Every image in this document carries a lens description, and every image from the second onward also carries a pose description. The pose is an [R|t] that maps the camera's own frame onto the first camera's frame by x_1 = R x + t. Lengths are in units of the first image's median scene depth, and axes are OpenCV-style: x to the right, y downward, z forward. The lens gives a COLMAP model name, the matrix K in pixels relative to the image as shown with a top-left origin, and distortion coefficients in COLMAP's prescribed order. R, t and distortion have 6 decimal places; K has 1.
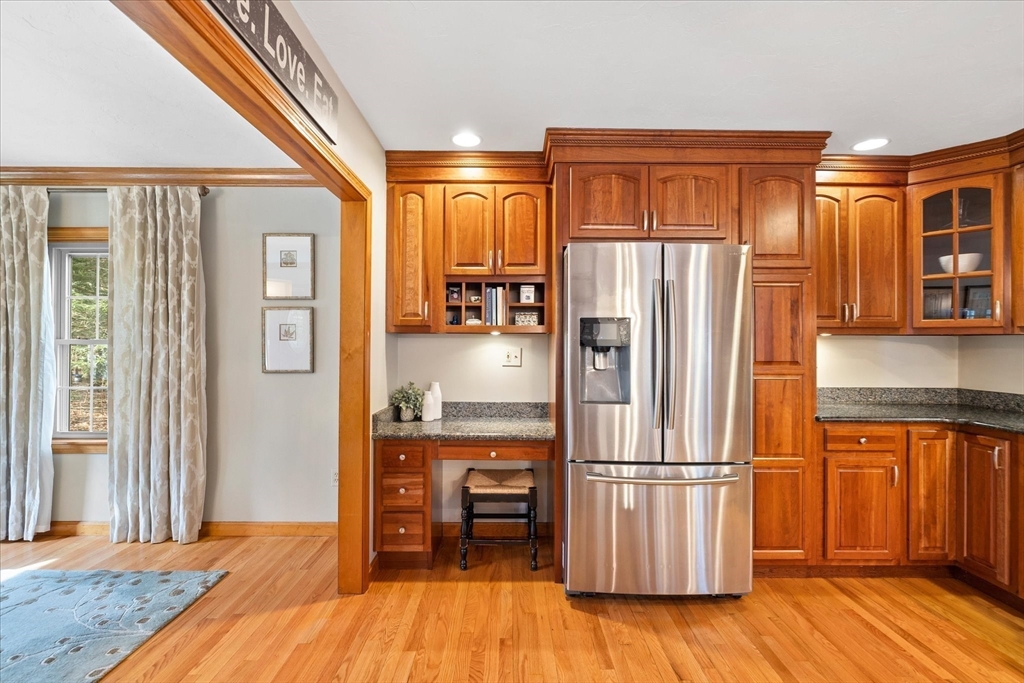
lens RADIAL K [[455.1, 0, 510.5], [0, 455.1, 341.6], [0, 0, 1]] dist [-0.009853, 0.003171]
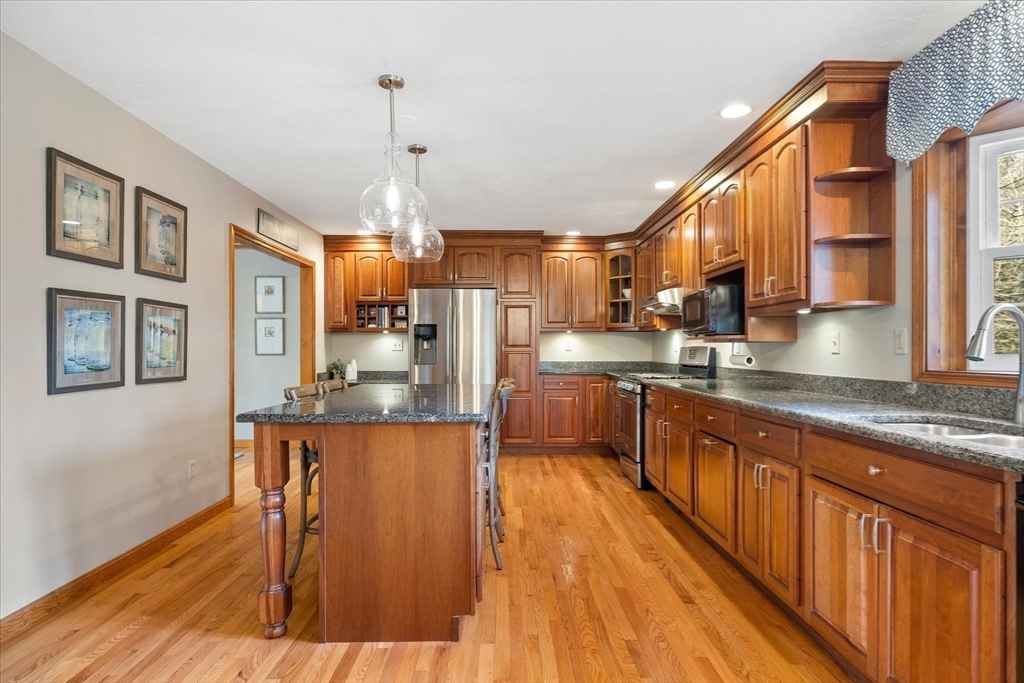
lens RADIAL K [[574.0, 0, 508.6], [0, 574.0, 350.0], [0, 0, 1]] dist [0.001466, 0.004764]
pose [[0.999961, -0.006268, 0.006268, 0.469325], [0.006210, 0.999938, 0.009249, 0.038165], [-0.006325, -0.009210, 0.999938, -1.371020]]
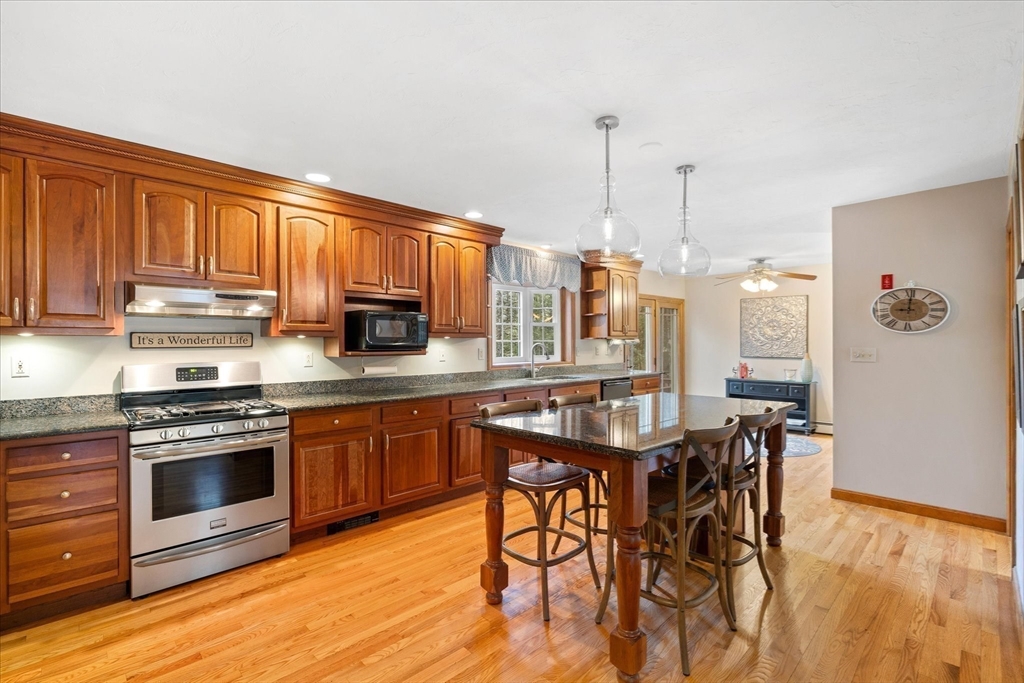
lens RADIAL K [[455.1, 0, 515.6], [0, 455.1, 344.6], [0, 0, 1]] dist [-0.009853, 0.003171]
pose [[-0.693739, -0.002874, 0.720221, -0.227520], [-0.003919, 0.999992, 0.000216, -0.000362], [-0.720216, -0.002673, -0.693745, 0.685295]]
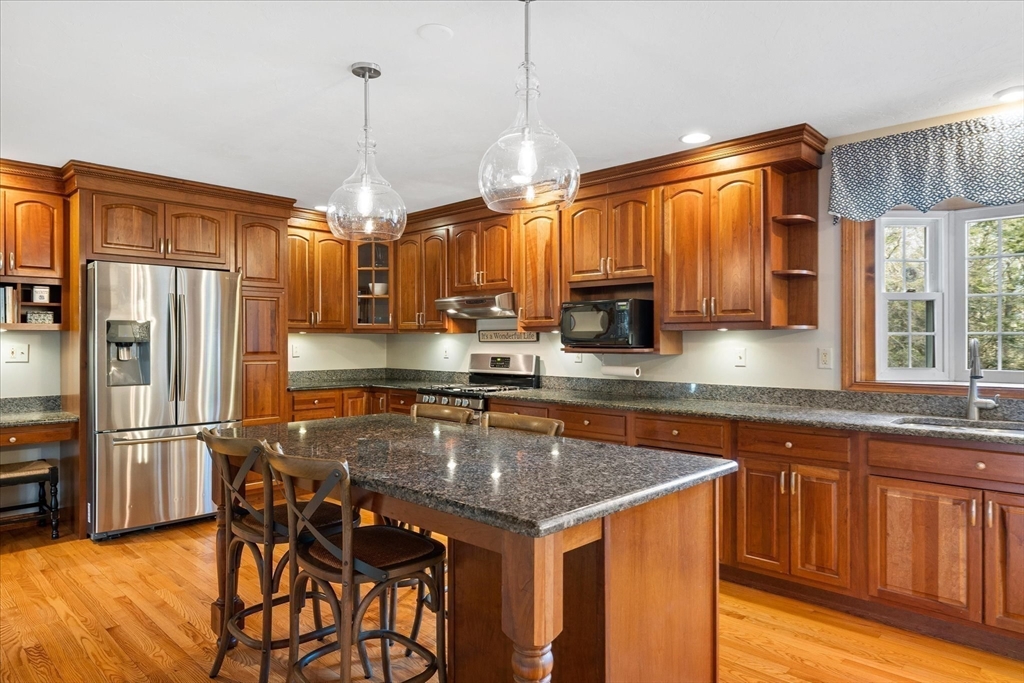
lens RADIAL K [[633.3, 0, 512.5], [0, 633.3, 339.7], [0, 0, 1]] dist [0.011439, -0.005807]
pose [[0.691445, -0.004103, 0.722417, -0.287690], [-0.002189, 0.999967, 0.007775, -0.011264], [-0.722426, -0.006957, 0.691413, -0.874037]]
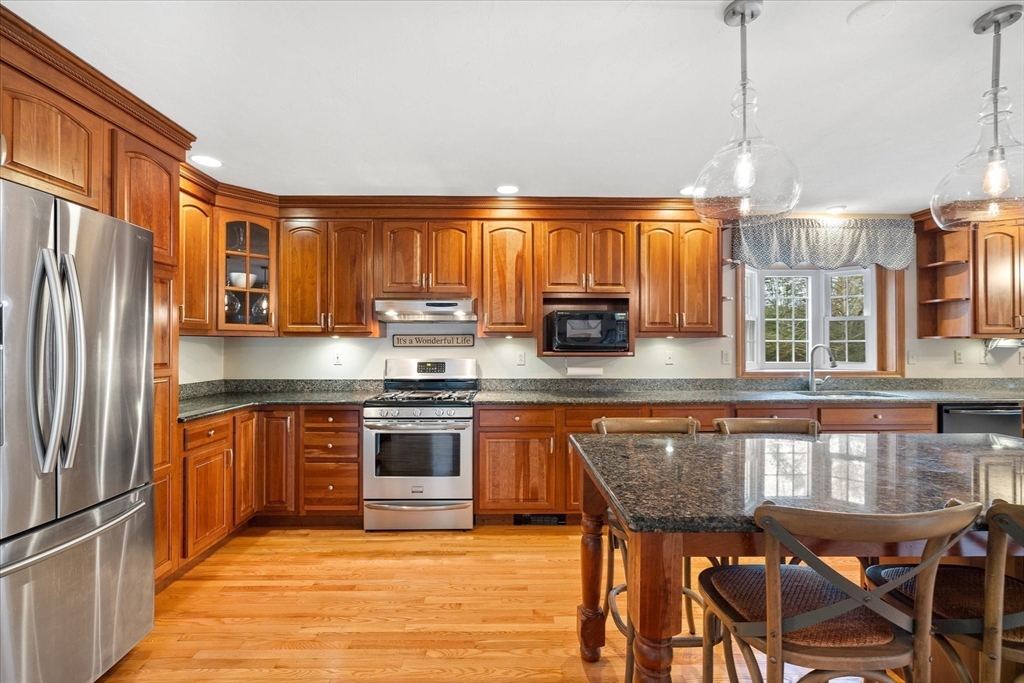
lens RADIAL K [[455.1, 0, 514.2], [0, 455.1, 340.6], [0, 0, 1]] dist [-0.009853, 0.003171]
pose [[-0.019569, 0.003019, 0.999804, -0.289329], [-0.008654, 0.999957, -0.003189, -0.005479], [-0.999771, -0.008715, -0.019542, 0.261671]]
